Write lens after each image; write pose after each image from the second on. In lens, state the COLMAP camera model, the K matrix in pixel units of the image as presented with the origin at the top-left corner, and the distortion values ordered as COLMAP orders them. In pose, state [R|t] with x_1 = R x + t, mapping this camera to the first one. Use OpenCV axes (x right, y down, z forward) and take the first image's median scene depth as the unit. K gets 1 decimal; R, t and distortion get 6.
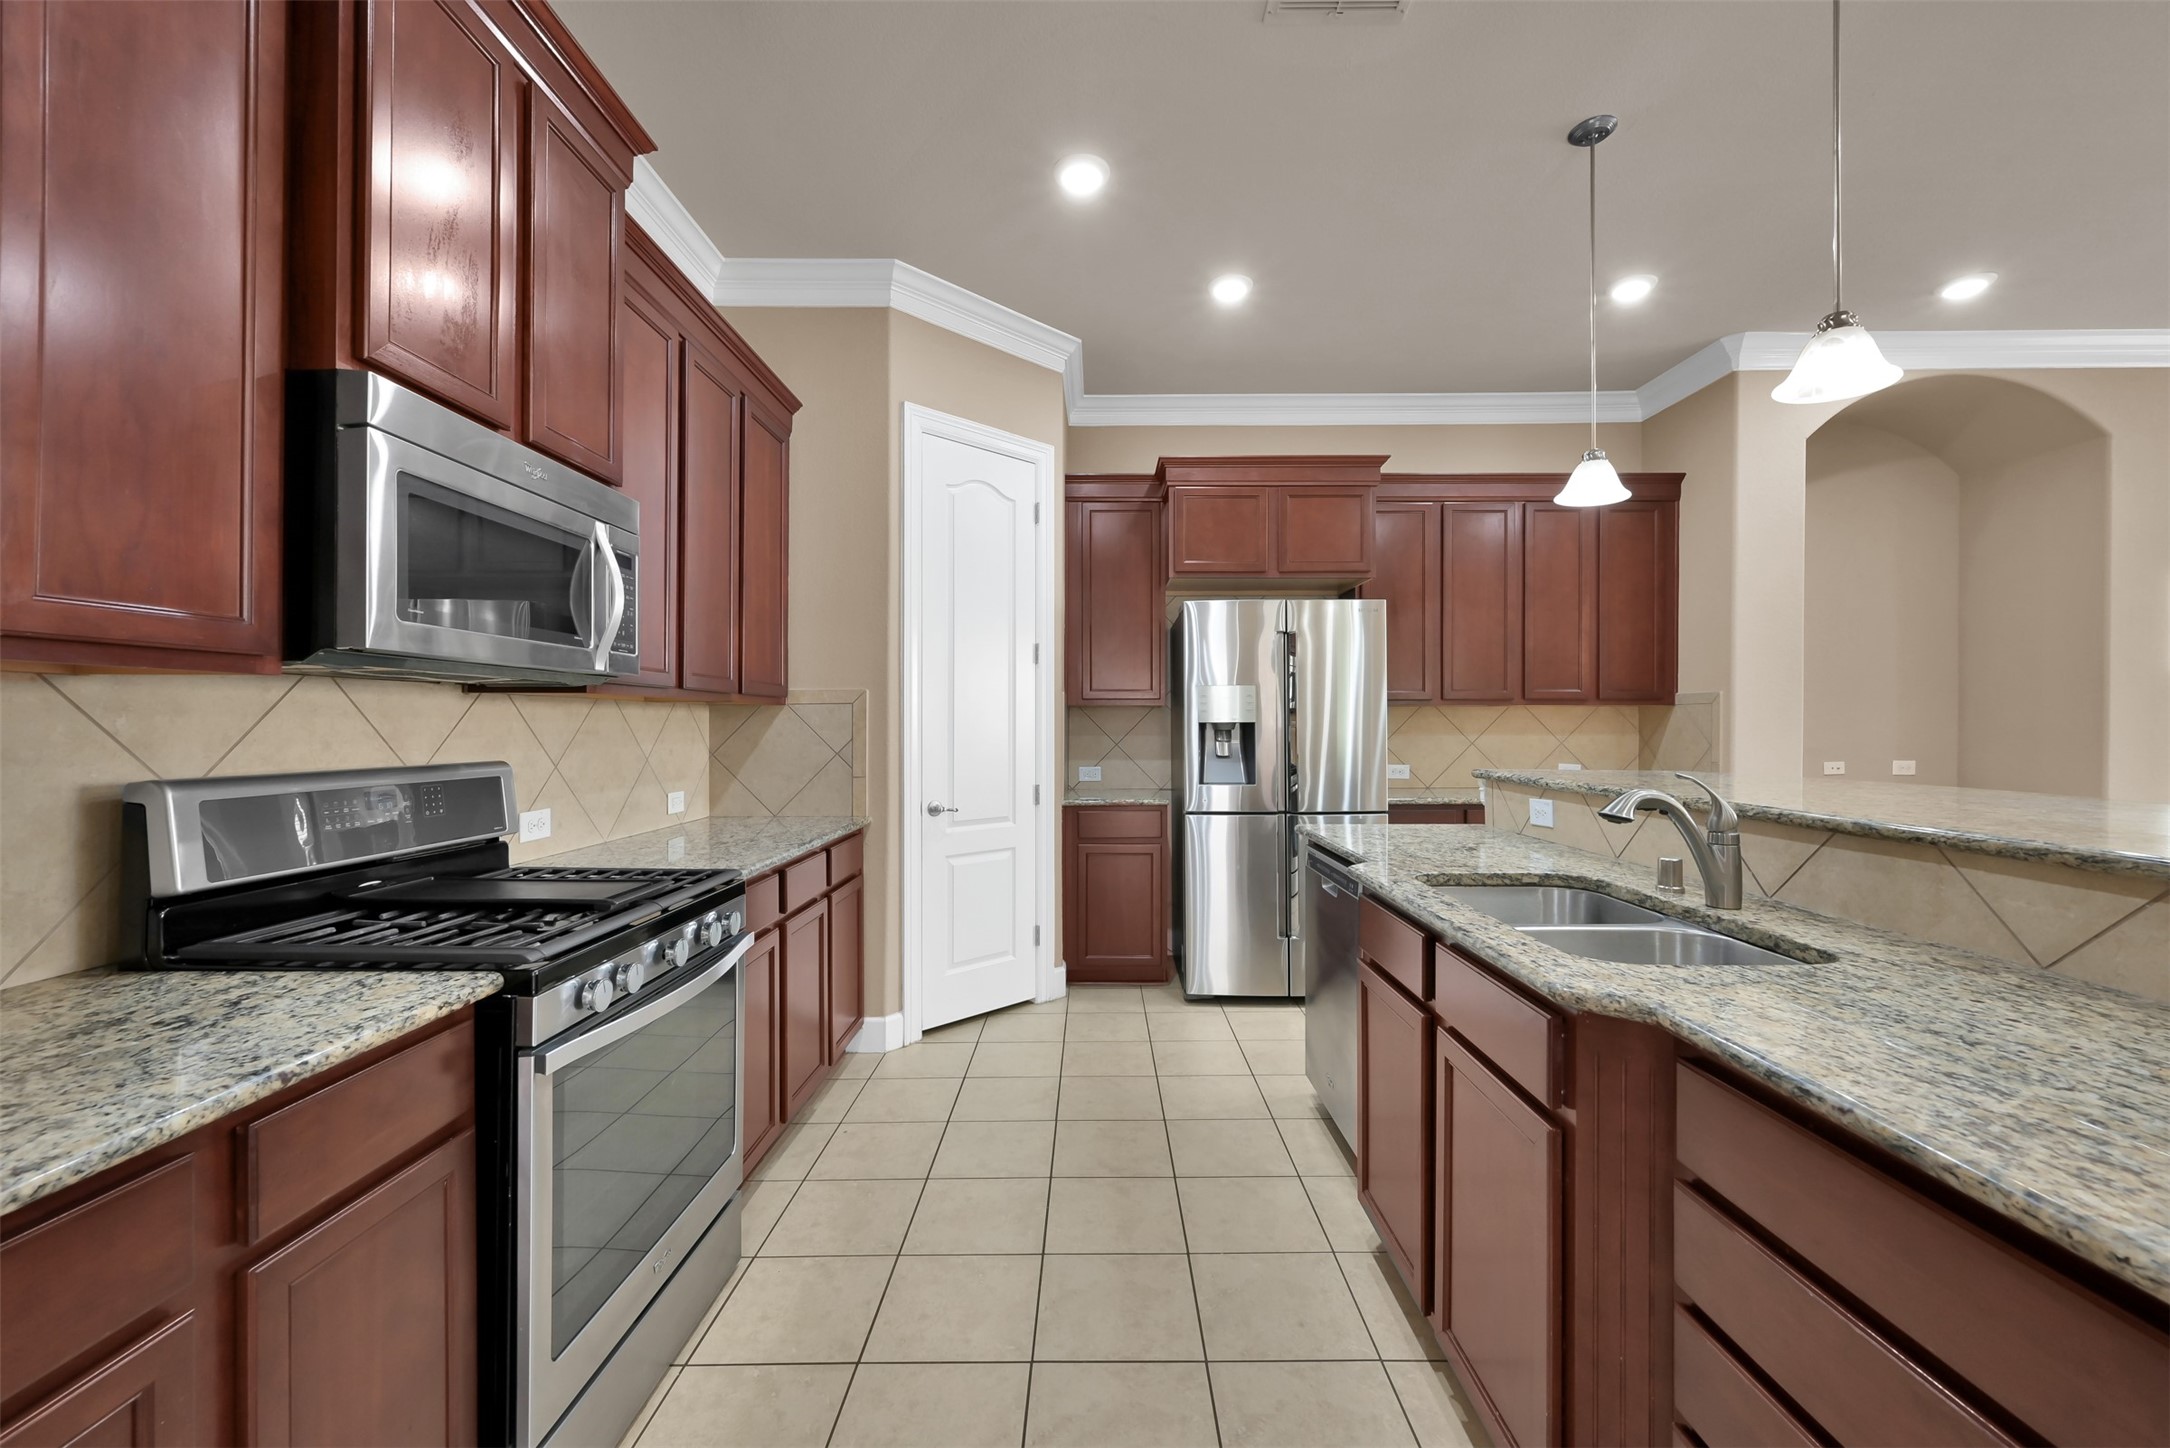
lens RADIAL K [[854.4, 0, 1075.1], [0, 854.4, 720.6], [0, 0, 1]] dist [-0.002016, 0.000705]
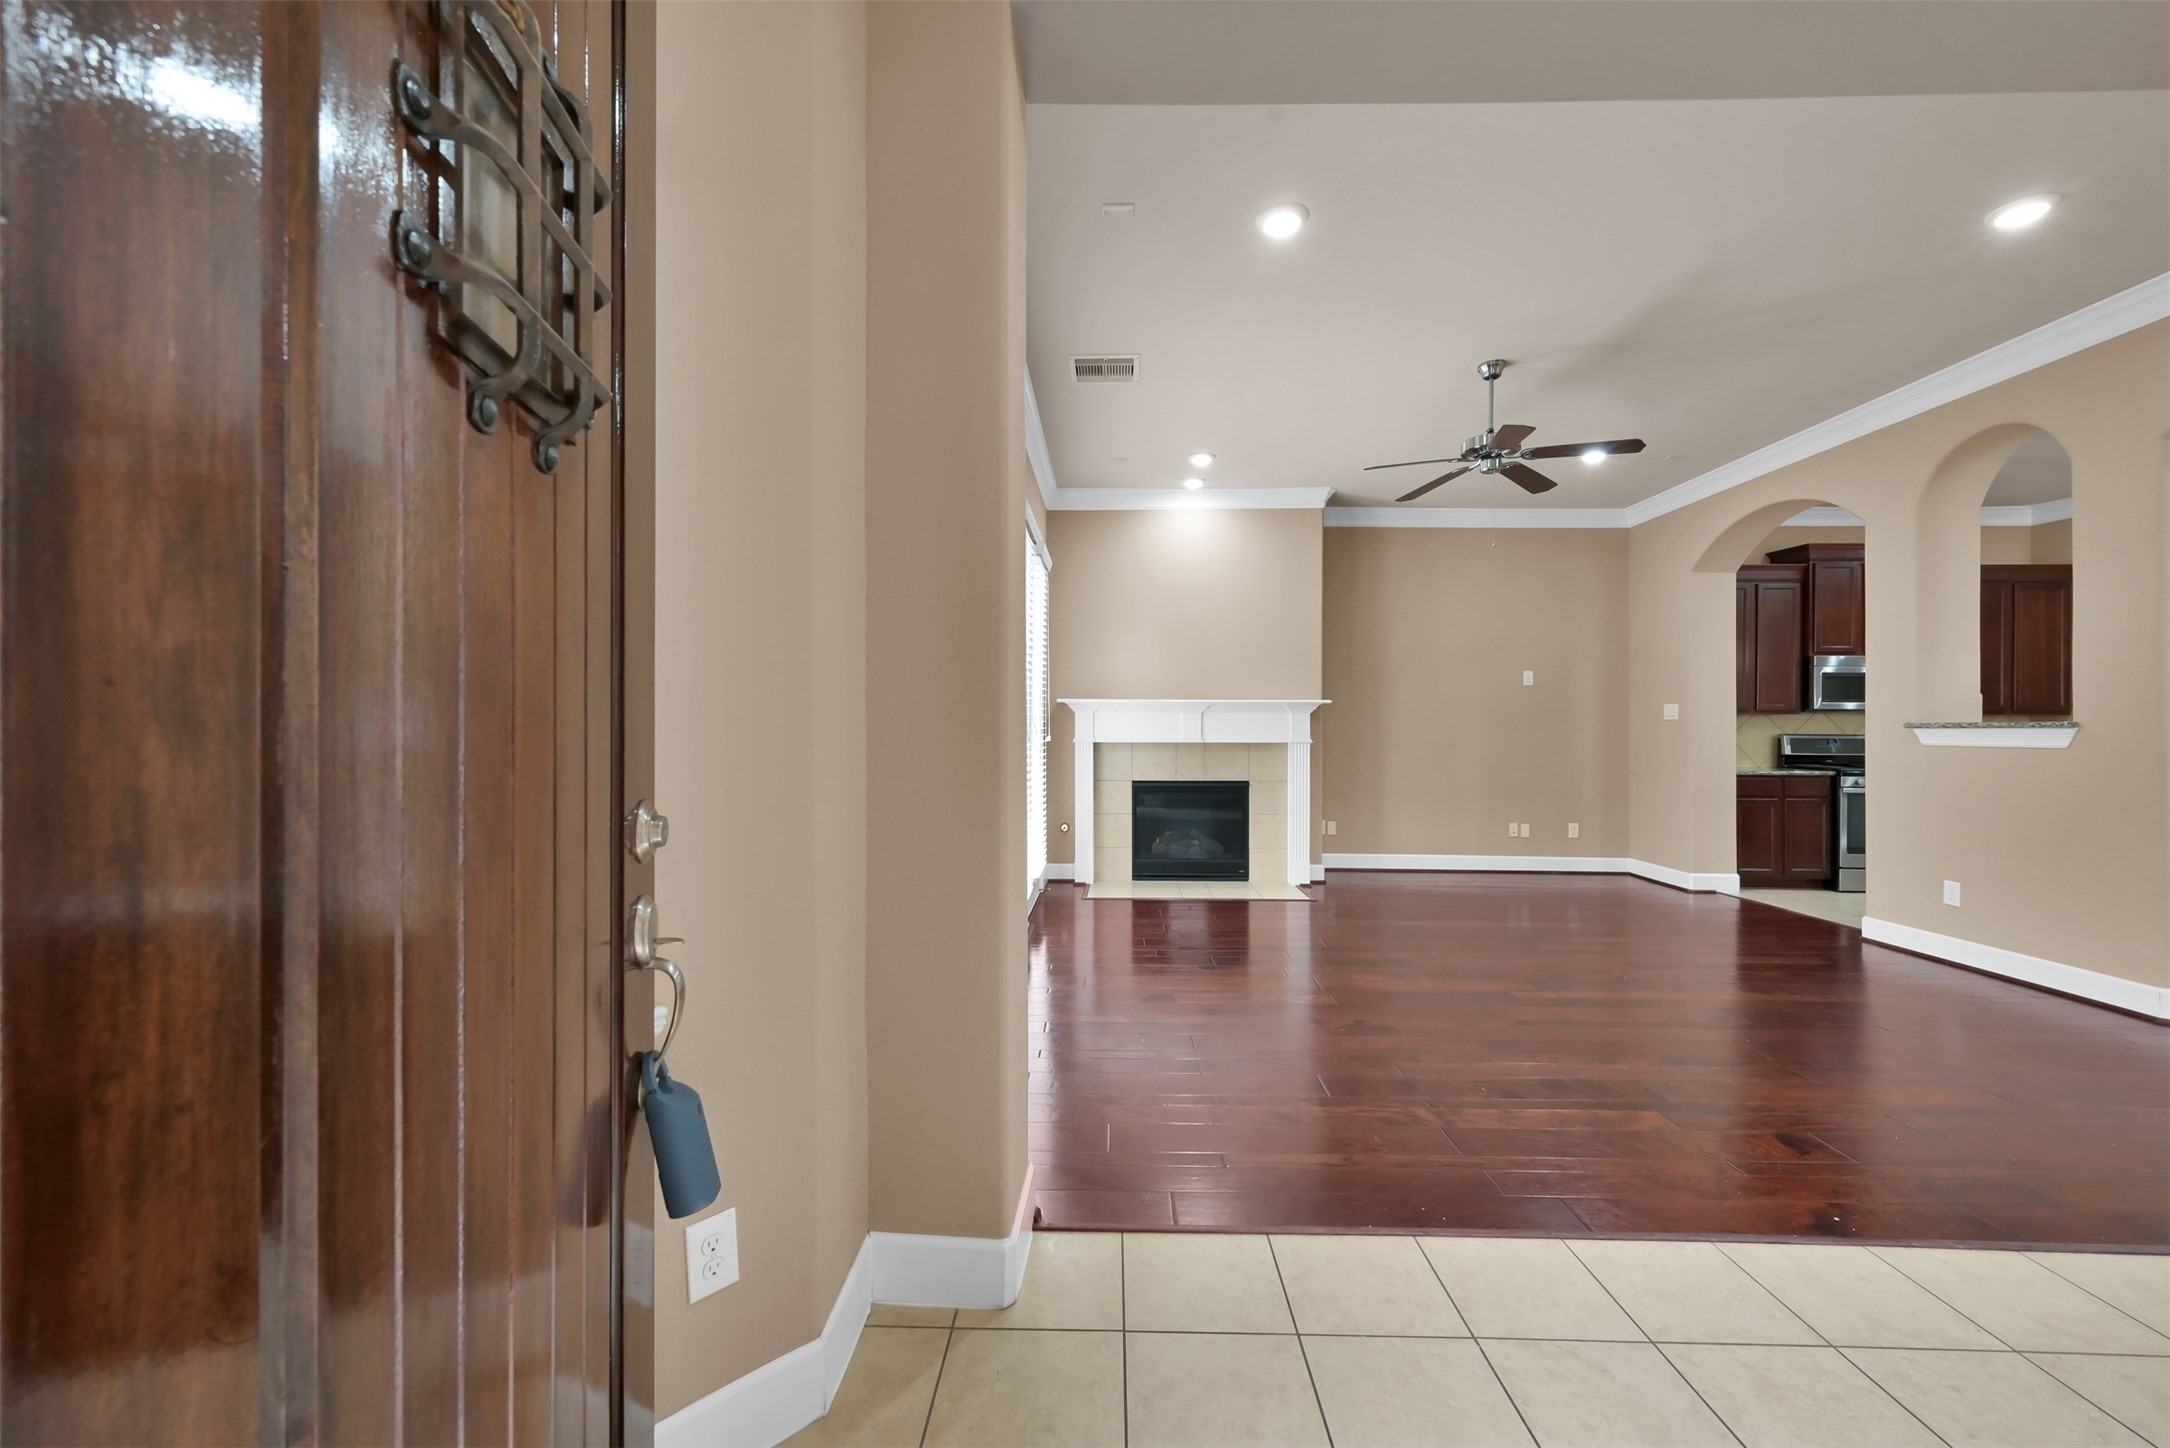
lens RADIAL K [[854.4, 0, 1075.6], [0, 854.4, 724.0], [0, 0, 1]] dist [-0.002016, 0.000705]
pose [[-0.024361, -0.003566, -0.999697, 1.470150], [-0.002904, 0.999990, -0.003496, 0.011885], [0.999699, 0.002818, -0.024371, -1.111240]]
